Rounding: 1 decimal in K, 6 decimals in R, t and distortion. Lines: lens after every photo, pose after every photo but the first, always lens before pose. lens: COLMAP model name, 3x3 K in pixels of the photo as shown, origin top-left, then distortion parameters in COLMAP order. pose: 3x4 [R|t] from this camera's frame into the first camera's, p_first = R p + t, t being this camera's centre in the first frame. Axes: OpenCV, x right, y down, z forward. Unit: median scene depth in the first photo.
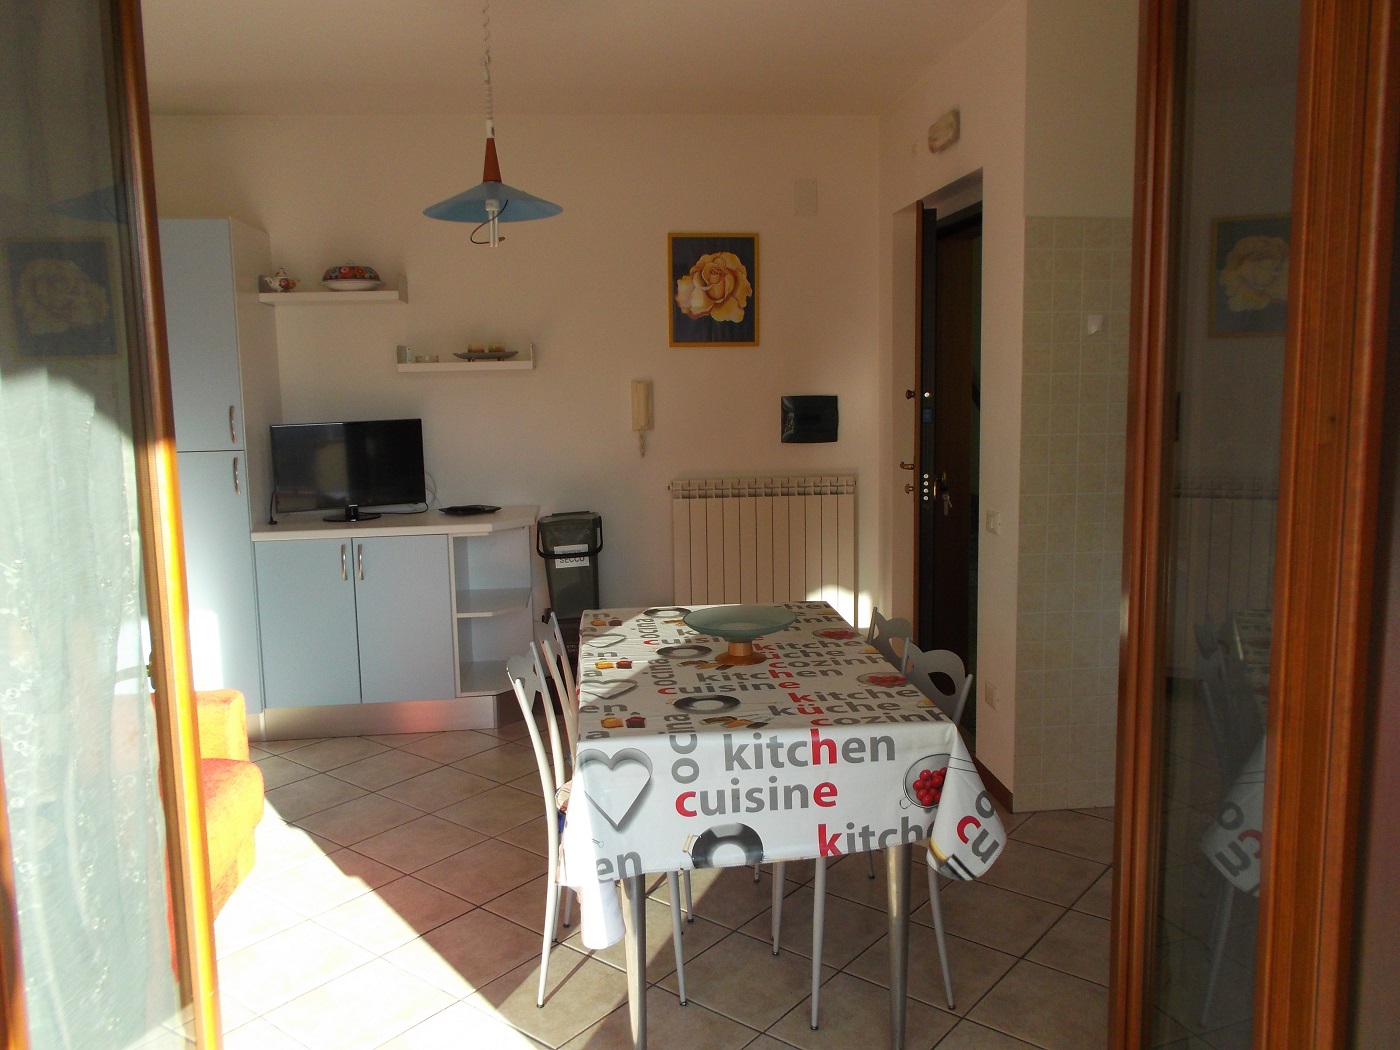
lens RADIAL K [[1121.4, 0, 692.8], [0, 1121.4, 509.6], [0, 0, 1]] dist [0.000630, -0.002306]
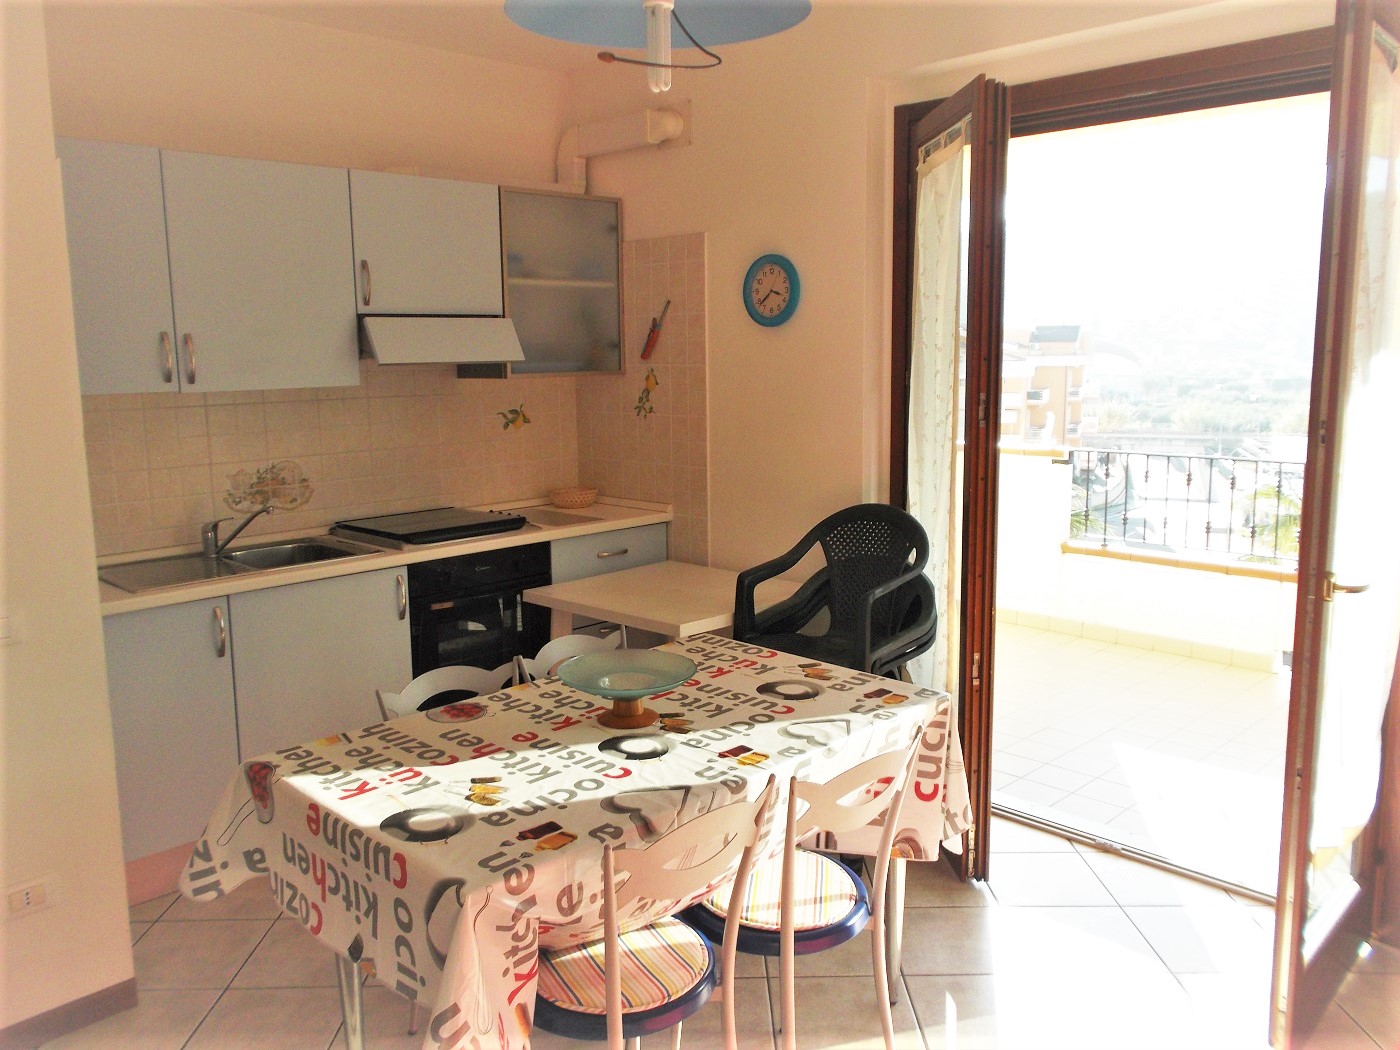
lens RADIAL K [[1103.5, 0, 691.4], [0, 1103.5, 505.0], [0, 0, 1]] dist [0.005082, 0.007638]
pose [[-0.632903, -0.078072, 0.770285, -0.634760], [0.126442, 0.971123, 0.202319, -0.187611], [-0.763836, 0.225445, -0.604755, 1.507624]]
